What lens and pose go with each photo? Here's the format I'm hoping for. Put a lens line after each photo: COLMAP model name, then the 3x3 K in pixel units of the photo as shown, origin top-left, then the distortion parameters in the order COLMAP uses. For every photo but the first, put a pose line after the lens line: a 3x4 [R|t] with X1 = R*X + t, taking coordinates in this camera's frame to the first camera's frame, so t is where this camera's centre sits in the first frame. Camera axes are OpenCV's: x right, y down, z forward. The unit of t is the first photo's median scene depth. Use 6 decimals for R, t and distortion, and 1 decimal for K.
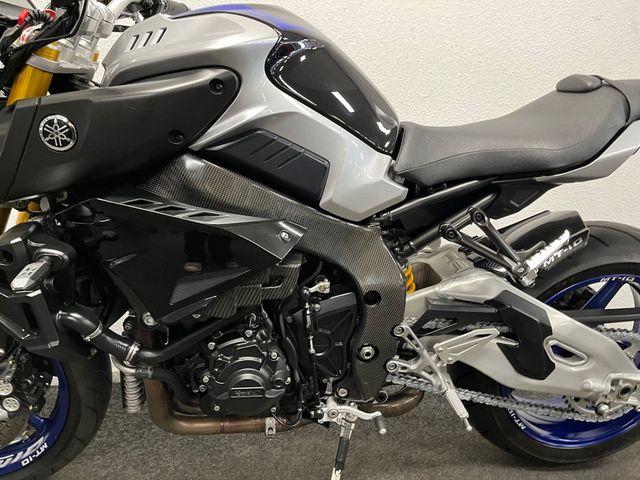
lens RADIAL K [[441.7, 0, 320.0], [0, 441.7, 240.0], [0, 0, 1]] dist [0.053024, -0.054881]
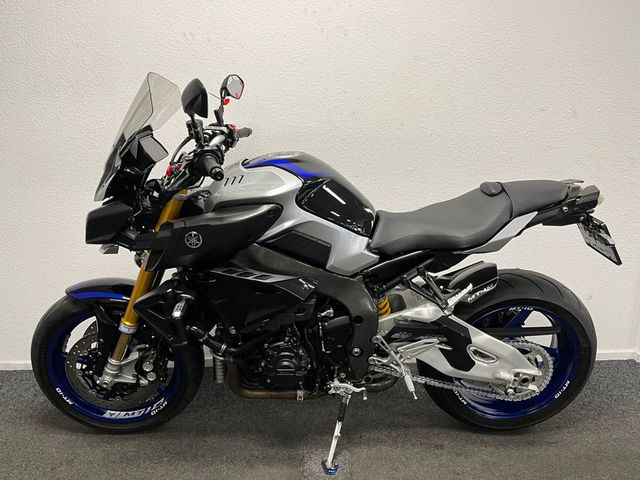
lens RADIAL K [[441.7, 0, 320.0], [0, 441.7, 240.0], [0, 0, 1]] dist [0.053024, -0.054881]
pose [[0.995848, 0.002419, -0.091001, 0.120993], [-0.001694, 0.999966, 0.008039, -0.182633], [0.091017, -0.007852, 0.995818, -0.680958]]
